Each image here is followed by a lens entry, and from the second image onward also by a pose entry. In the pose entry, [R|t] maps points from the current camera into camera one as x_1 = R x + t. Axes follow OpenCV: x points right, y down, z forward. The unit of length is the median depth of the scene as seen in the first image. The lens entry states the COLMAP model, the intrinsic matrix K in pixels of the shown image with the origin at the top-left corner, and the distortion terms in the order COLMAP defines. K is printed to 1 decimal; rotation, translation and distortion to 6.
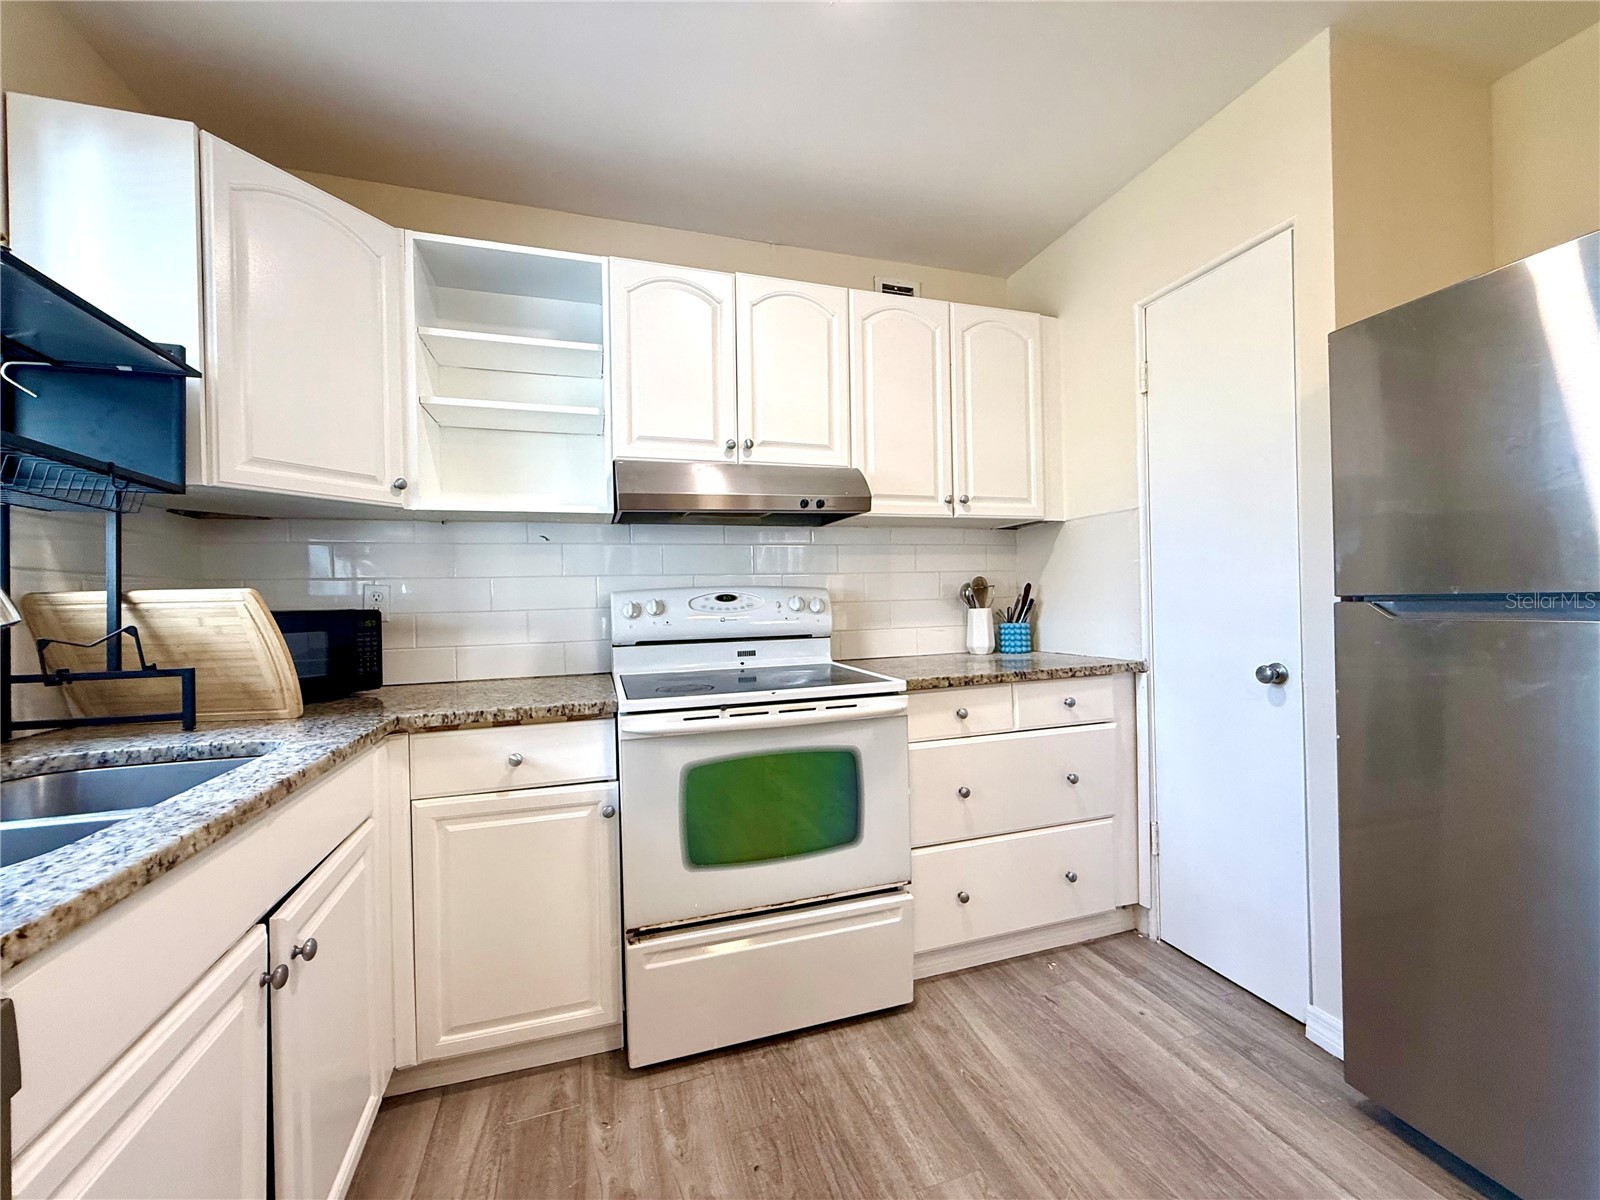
lens RADIAL K [[635.8, 0, 795.9], [0, 635.8, 601.0], [0, 0, 1]] dist [-0.000283, 0.000374]
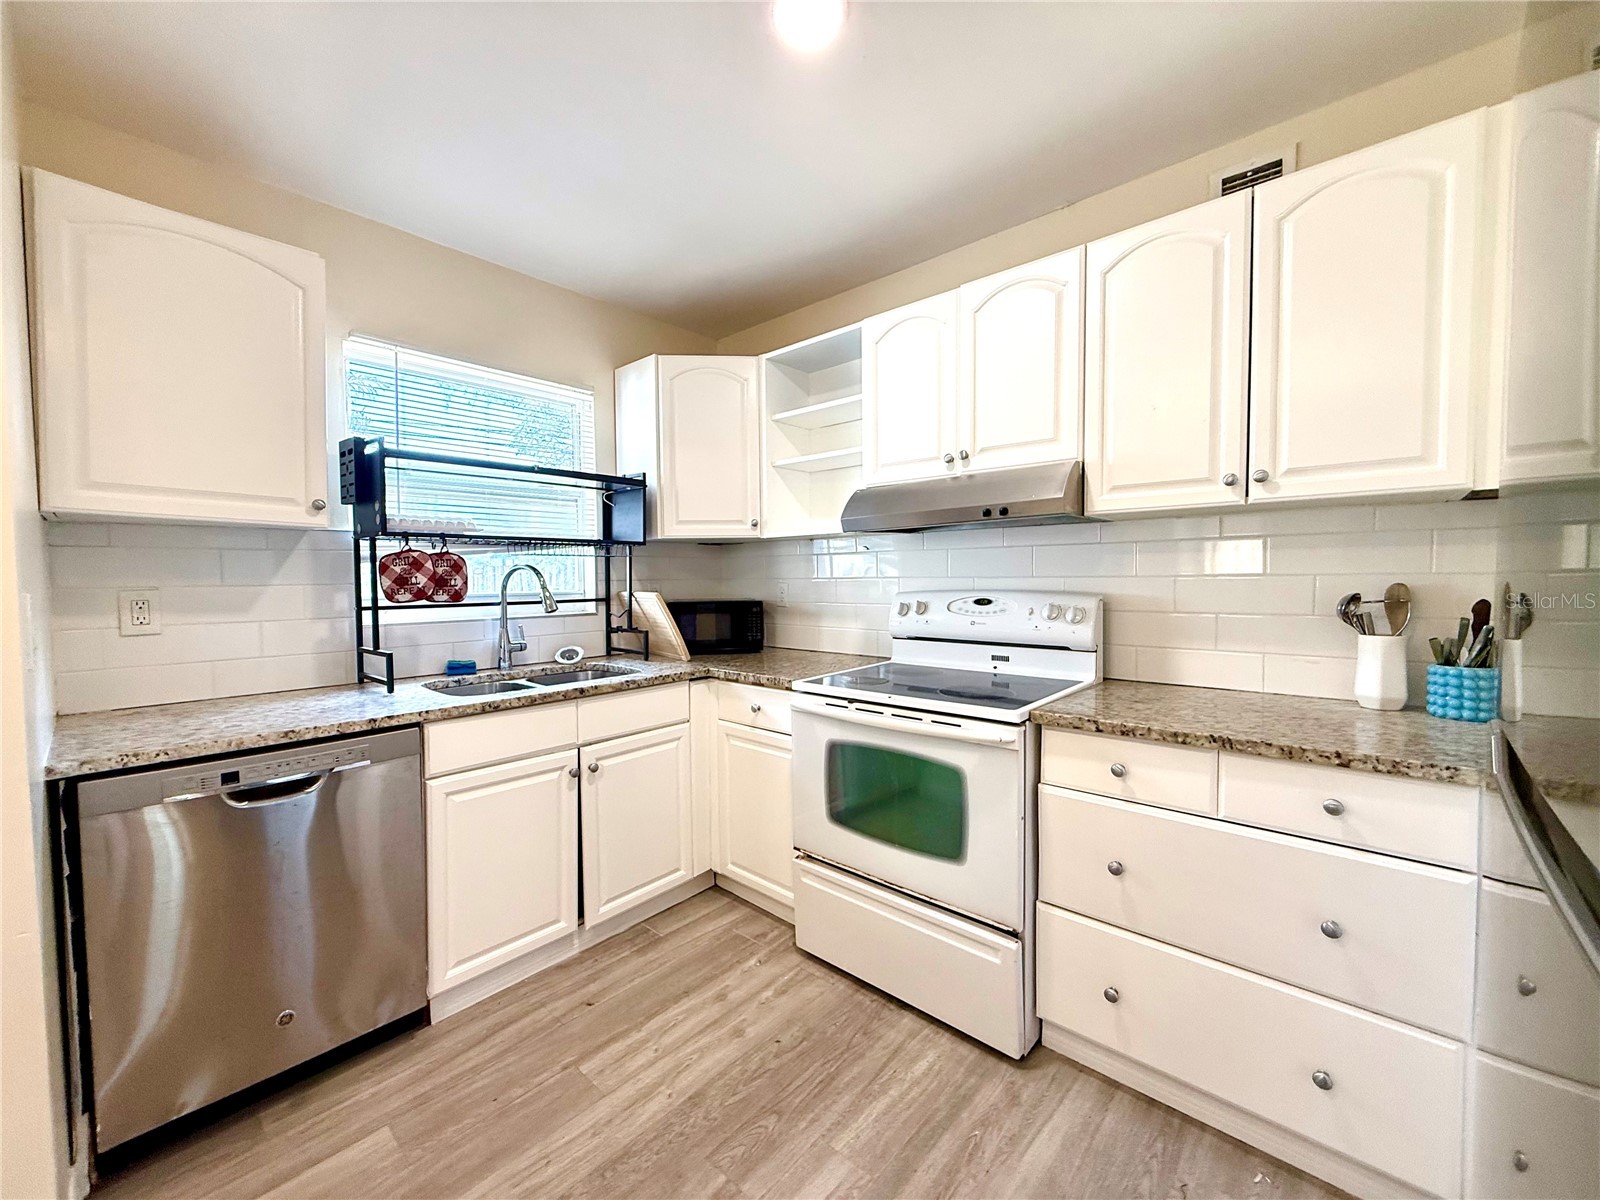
lens RADIAL K [[635.8, 0, 796.1], [0, 635.8, 601.6], [0, 0, 1]] dist [-0.000283, 0.000374]
pose [[0.504120, 0.053830, -0.861954, 0.805870], [-0.002598, 0.998146, 0.060816, -0.086354], [0.863630, -0.028419, 0.503325, 0.292859]]
